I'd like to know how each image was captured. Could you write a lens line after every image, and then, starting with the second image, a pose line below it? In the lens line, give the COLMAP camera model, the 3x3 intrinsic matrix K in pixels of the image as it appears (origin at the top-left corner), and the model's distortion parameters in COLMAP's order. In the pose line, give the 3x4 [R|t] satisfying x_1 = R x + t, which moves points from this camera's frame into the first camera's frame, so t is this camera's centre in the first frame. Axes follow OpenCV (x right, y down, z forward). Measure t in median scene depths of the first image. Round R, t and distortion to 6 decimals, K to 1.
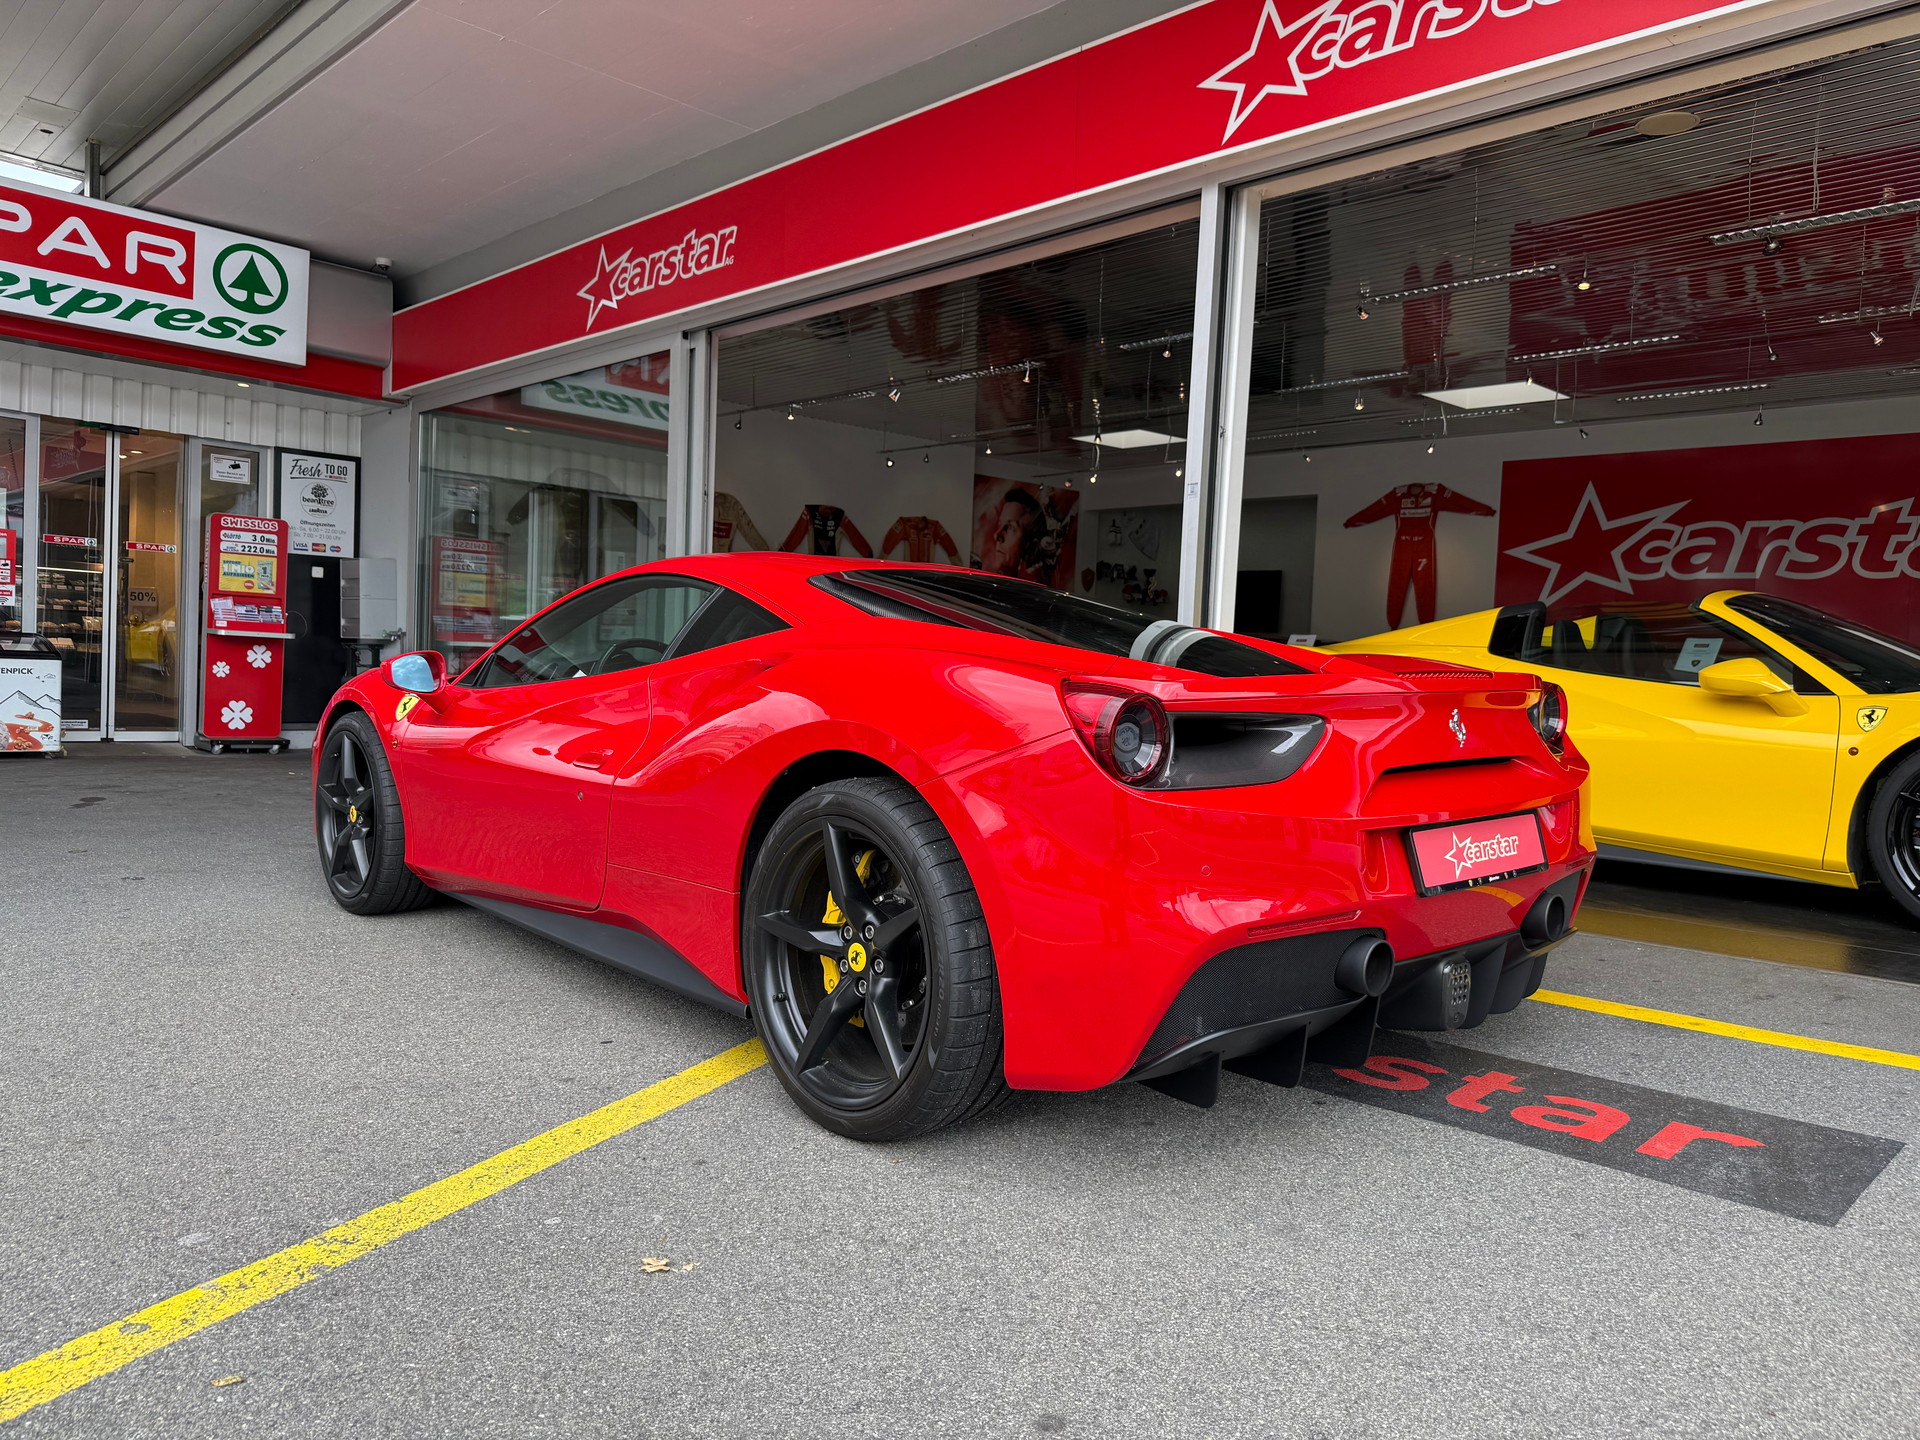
lens RADIAL K [[1354.6, 0, 953.1], [0, 1354.6, 713.4], [0, 0, 1]] dist [0.009047, -0.014715]
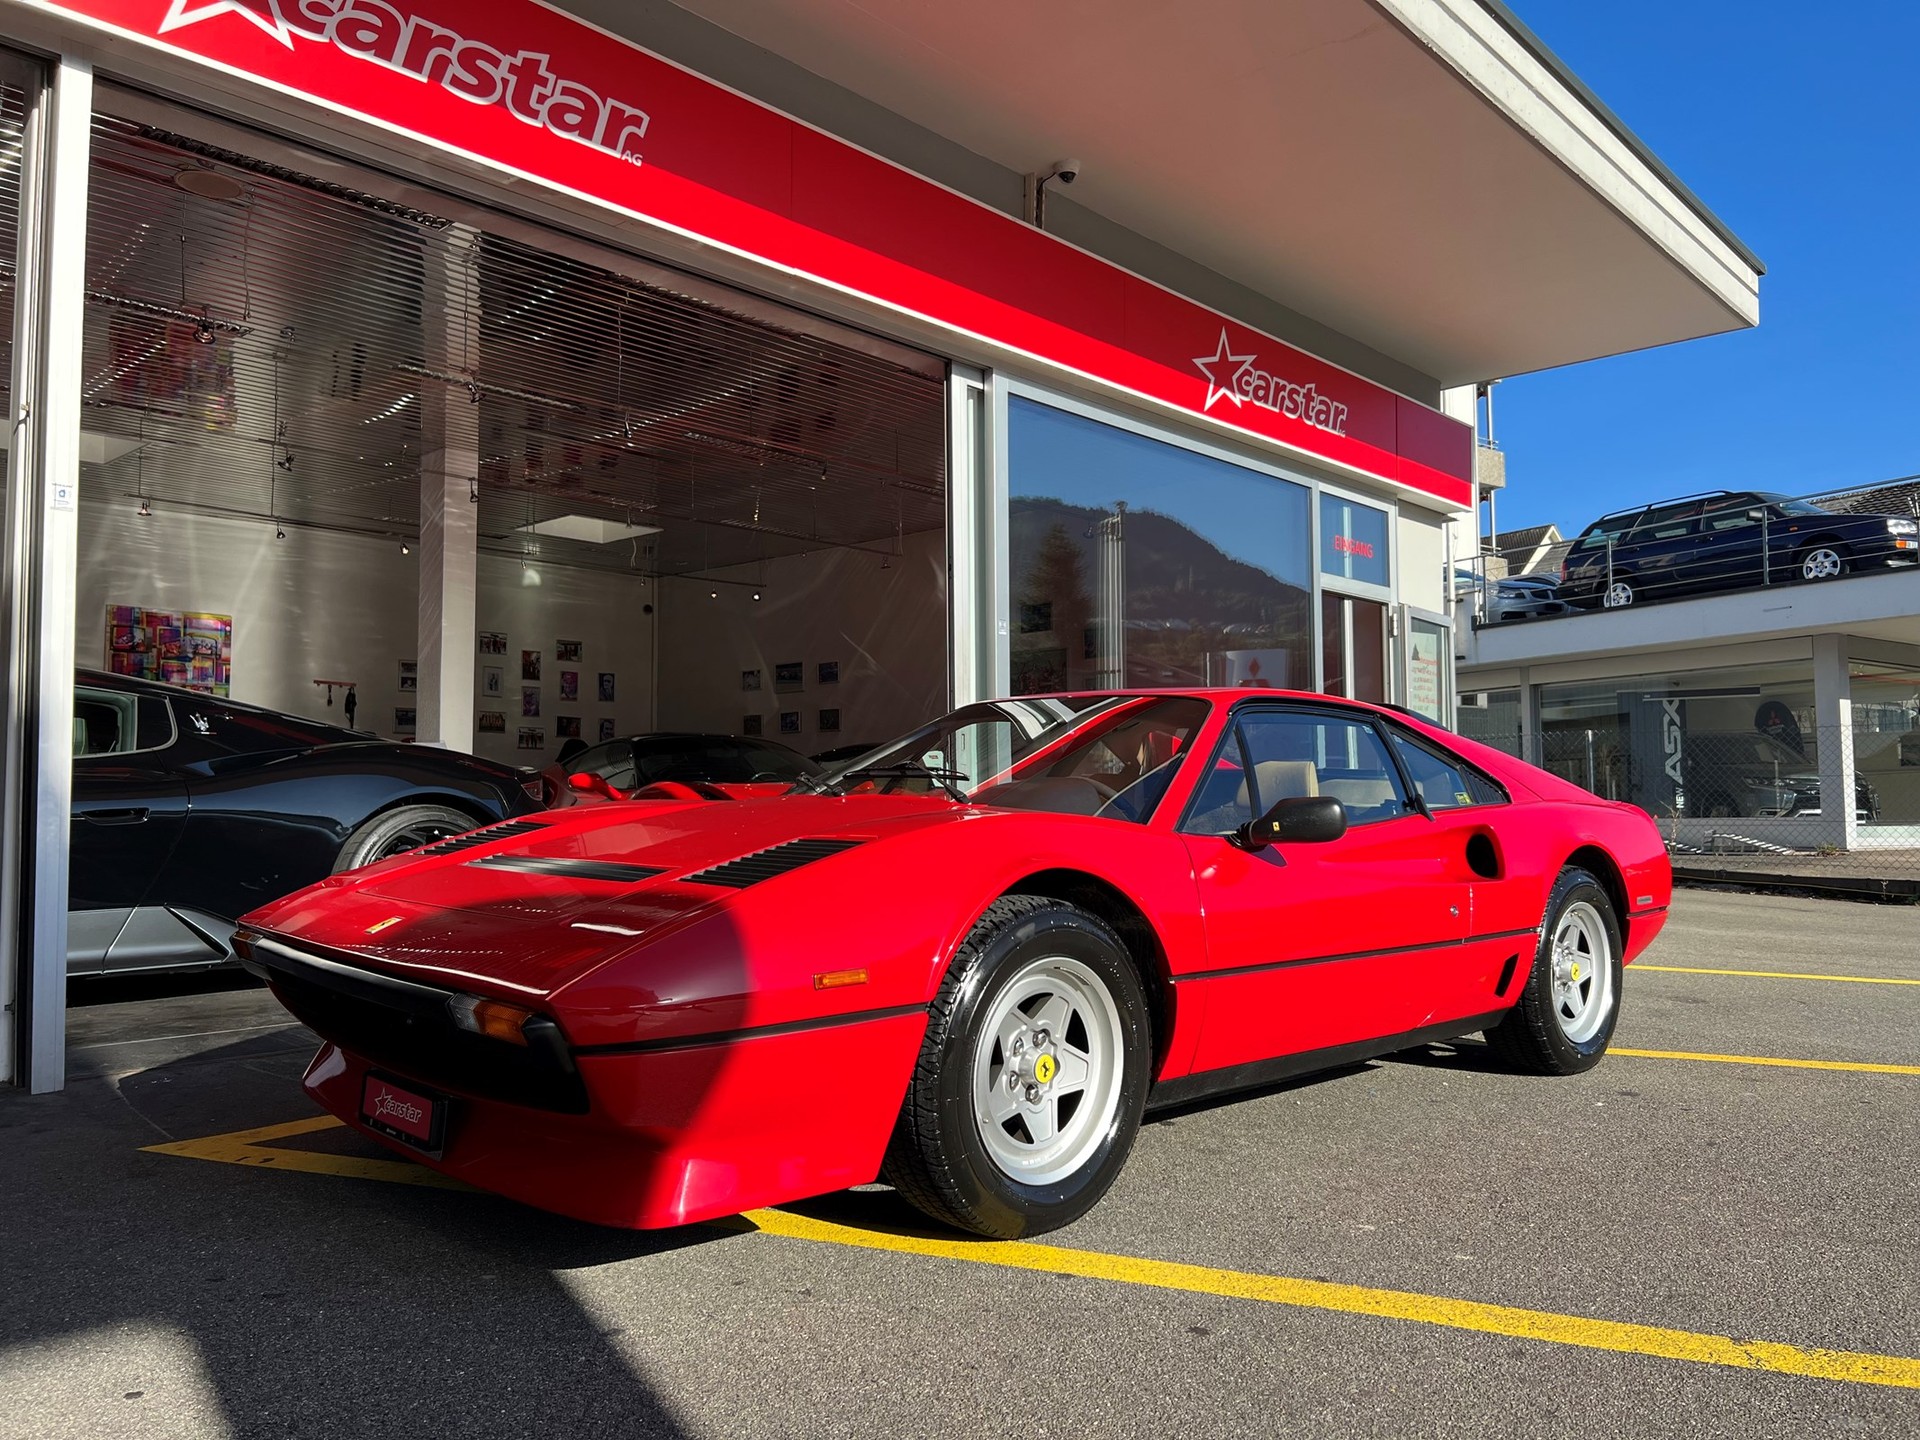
lens RADIAL K [[1452.4, 0, 964.8], [0, 1452.4, 744.5], [0, 0, 1]] dist [0.020262, -0.013432]
pose [[-0.046179, 0.012051, 0.998860, -0.320292], [0.035054, 0.999331, -0.010436, -0.012878], [-0.998318, 0.034532, -0.046571, 0.345003]]
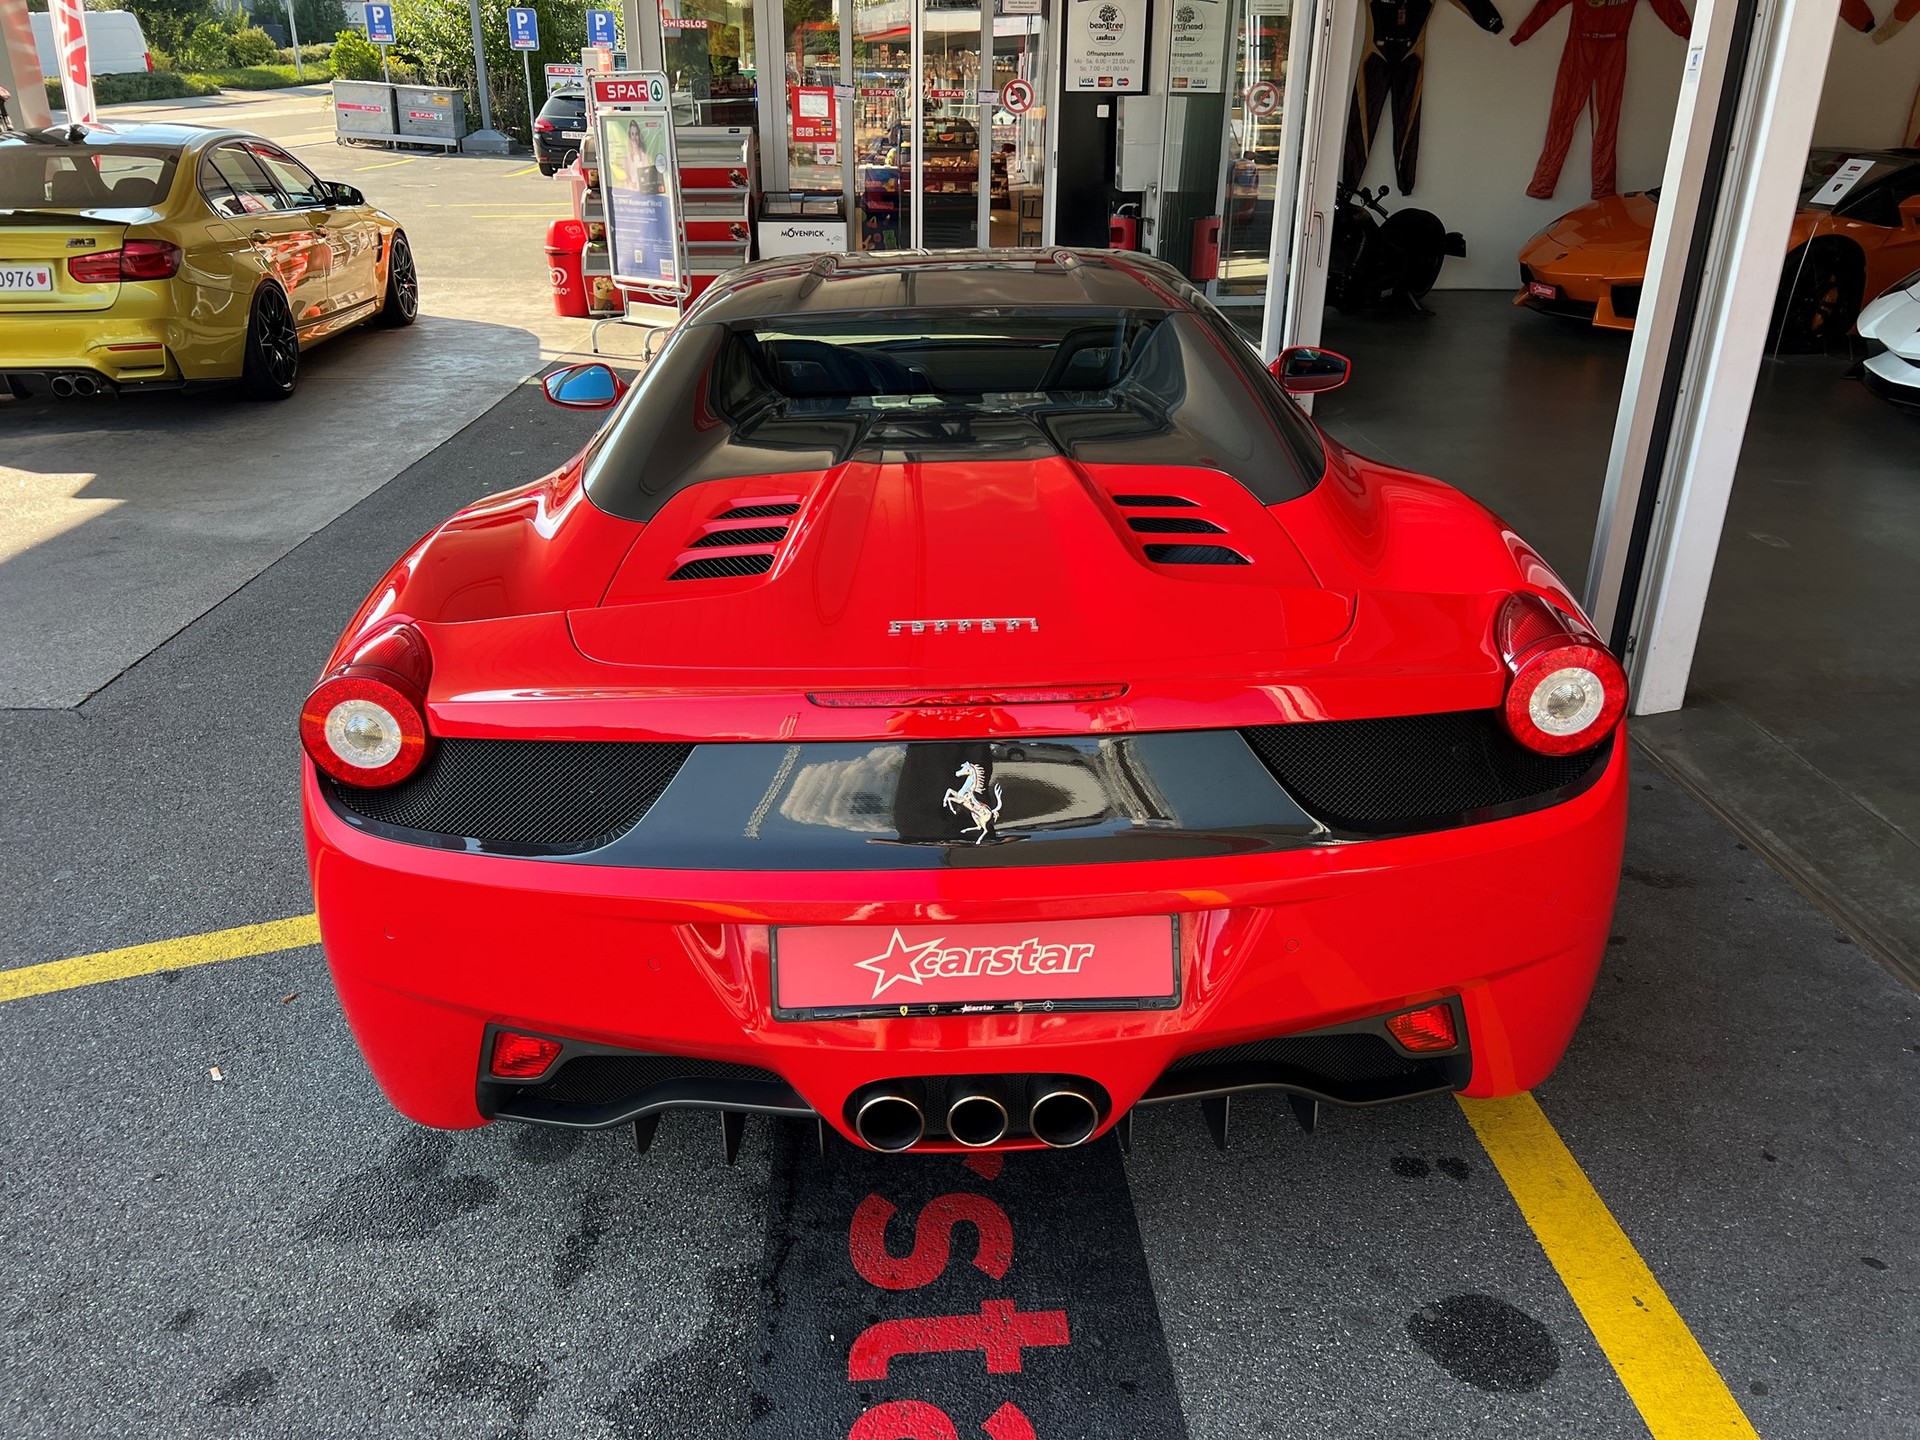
lens RADIAL K [[1450.4, 0, 962.0], [0, 1450.4, 698.1], [0, 0, 1]] dist [0.029589, -0.038296]
pose [[0.726746, 0.230497, -0.647079, 0.234147], [-0.001442, 0.942529, 0.334121, -0.069757], [0.686905, -0.241888, 0.685312, 0.188639]]
